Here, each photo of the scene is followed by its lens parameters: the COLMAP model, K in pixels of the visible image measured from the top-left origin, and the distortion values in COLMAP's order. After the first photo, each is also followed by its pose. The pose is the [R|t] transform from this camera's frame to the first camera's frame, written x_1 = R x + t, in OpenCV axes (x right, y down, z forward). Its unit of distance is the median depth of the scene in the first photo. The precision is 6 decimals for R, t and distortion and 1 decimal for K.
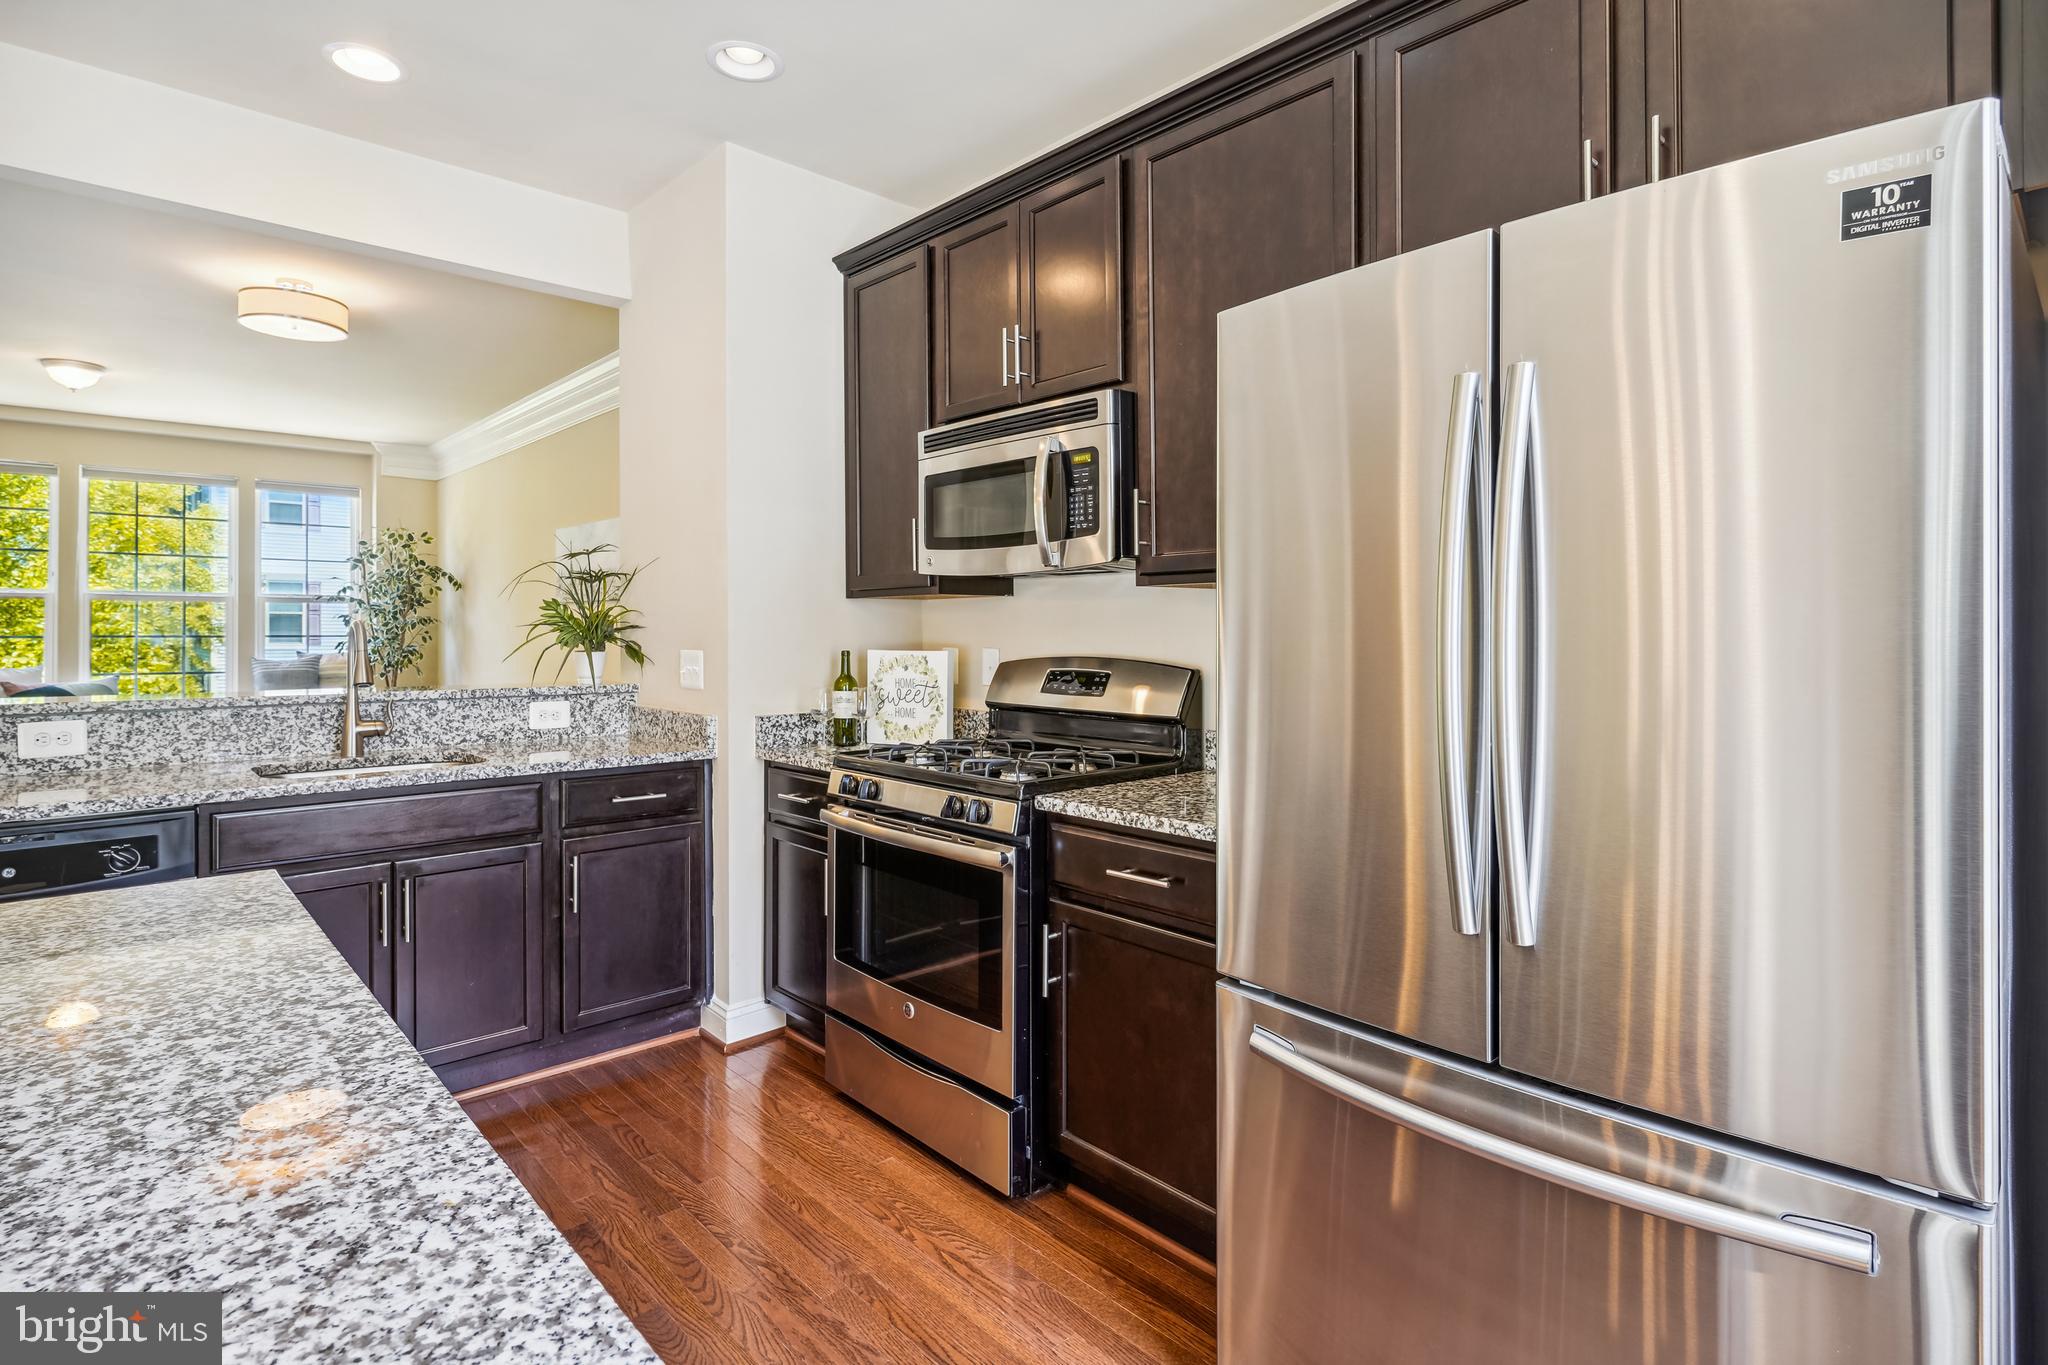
lens RADIAL K [[1009.0, 0, 1036.3], [0, 1009.0, 630.8], [0, 0, 1]] dist [-0.002902, -0.001855]
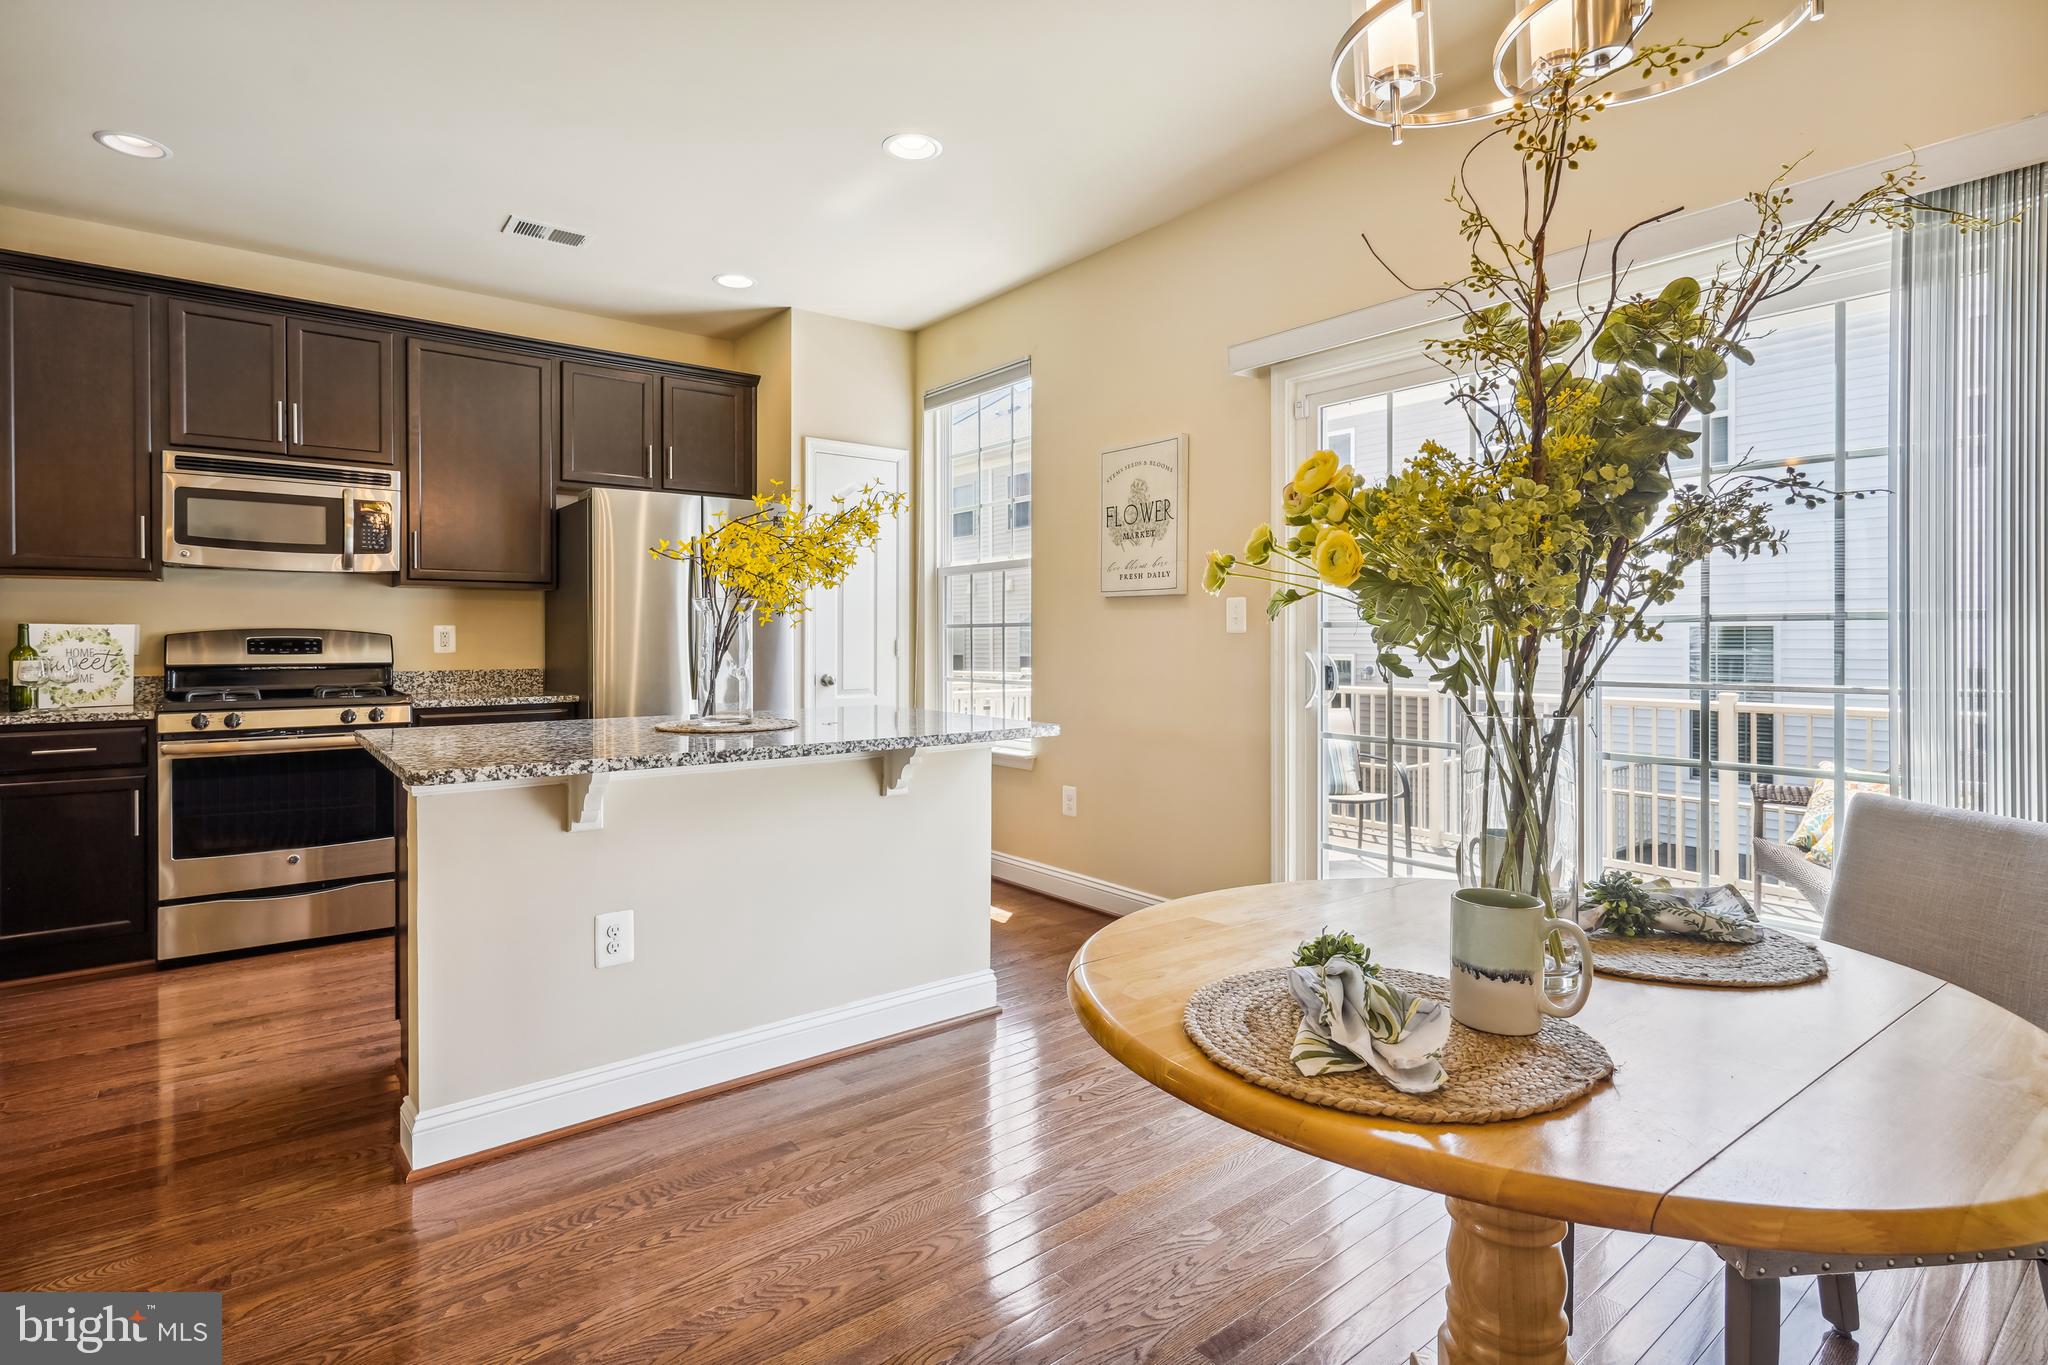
lens RADIAL K [[1009.0, 0, 1026.9], [0, 1009.0, 645.5], [0, 0, 1]] dist [-0.002902, -0.001855]
pose [[0.096495, -0.007982, 0.995301, -1.295102], [0.000483, 0.999968, 0.007973, 0.039022], [-0.995333, -0.000288, 0.096496, -0.201866]]
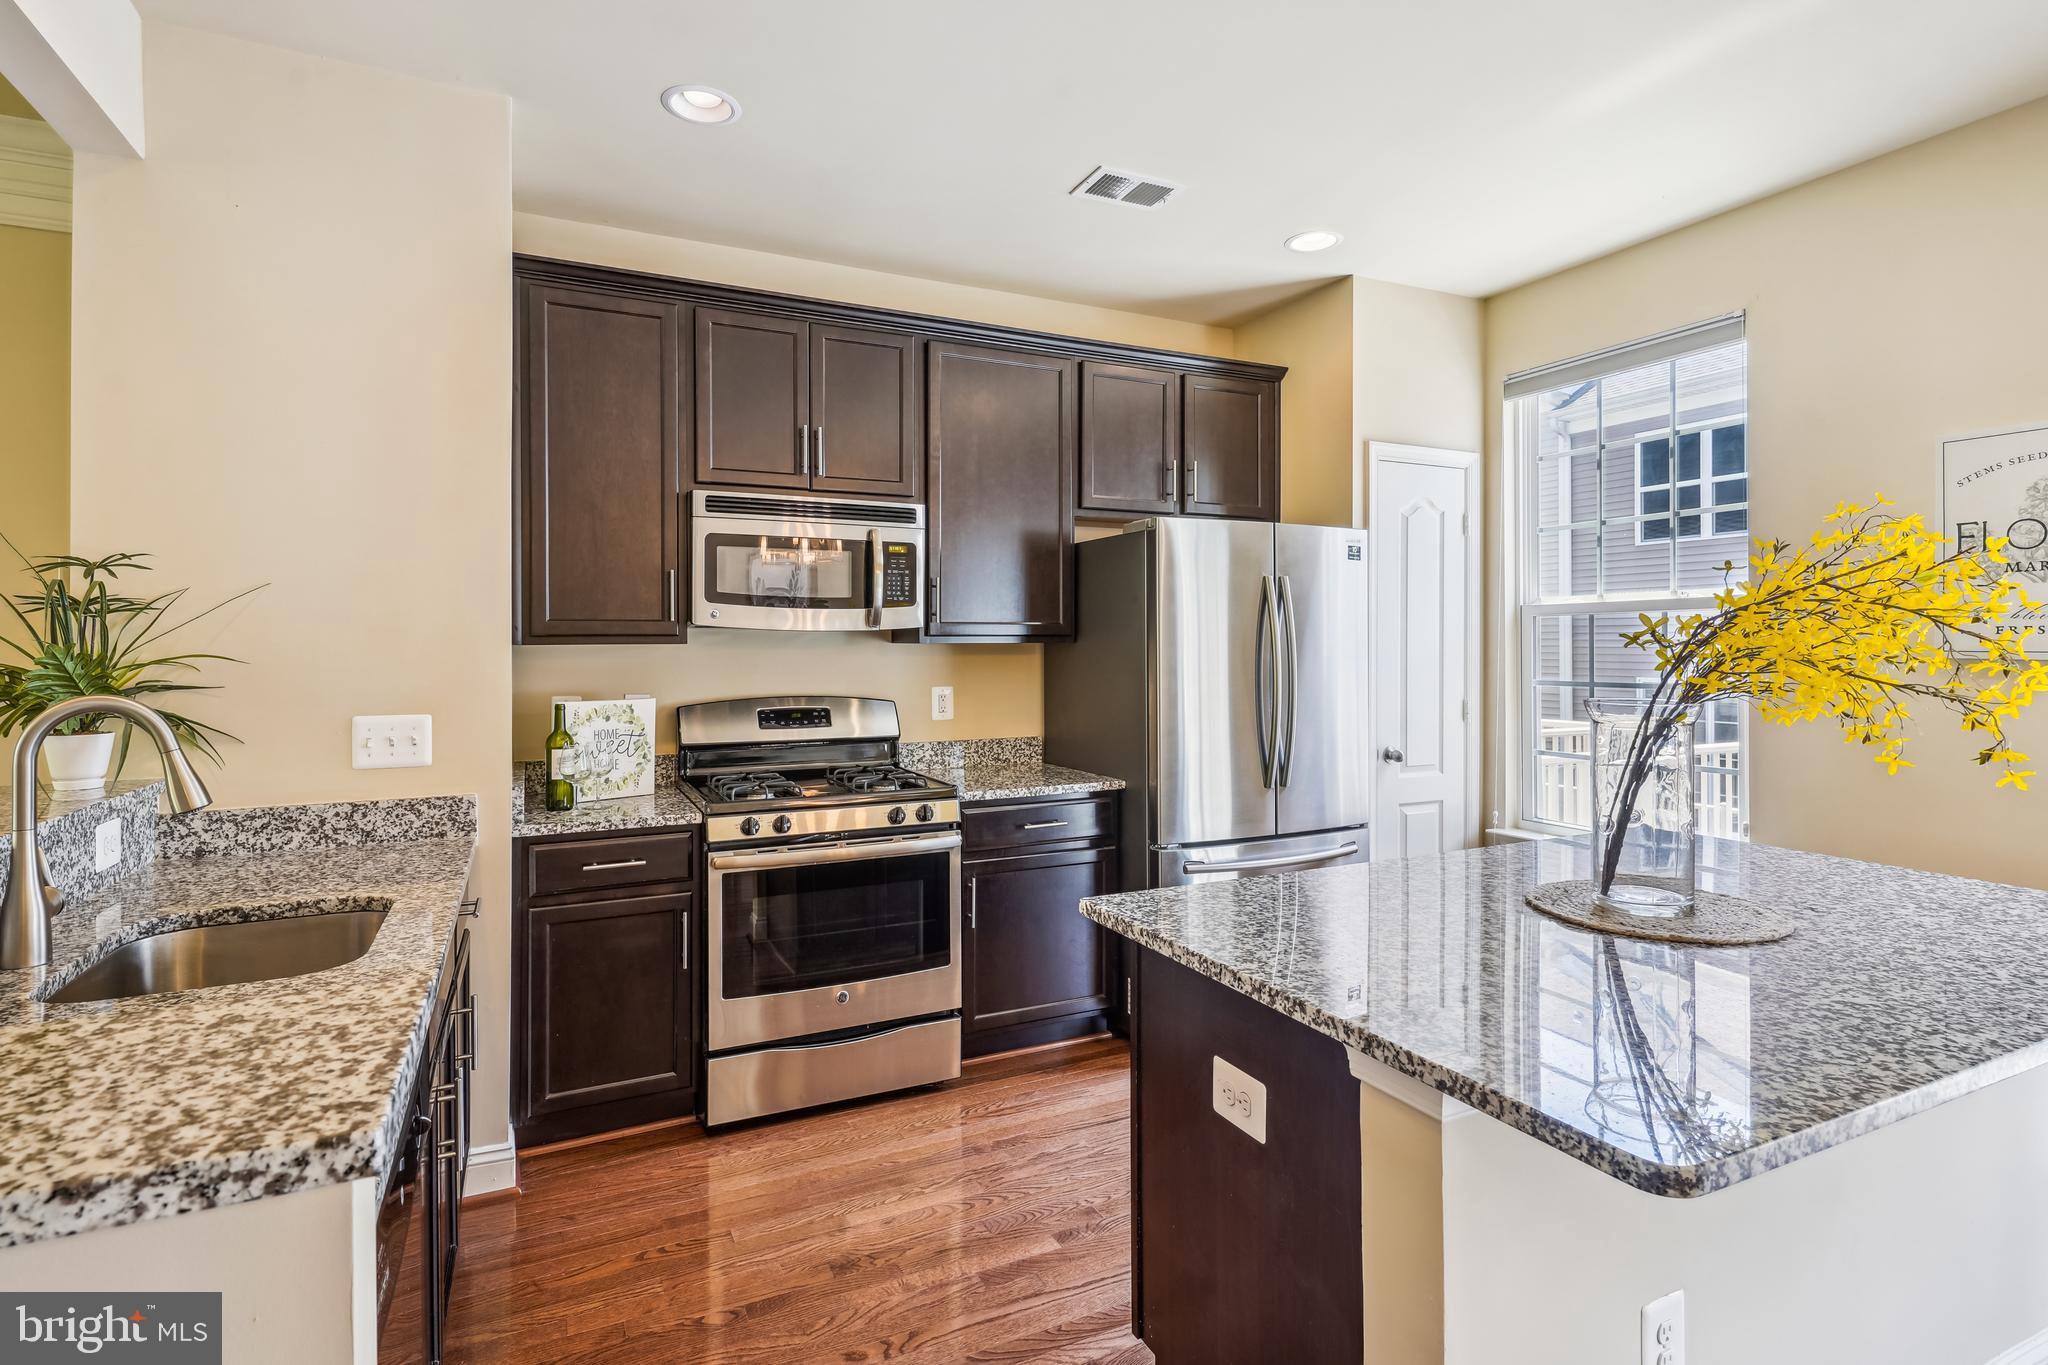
lens RADIAL K [[1009.0, 0, 1015.0], [0, 1009.0, 647.4], [0, 0, 1]] dist [-0.002902, -0.001855]
pose [[0.312111, -0.004625, 0.950034, -1.027284], [0.003135, 0.999988, 0.003838, -0.037360], [-0.950040, 0.001781, 0.312122, 0.367071]]
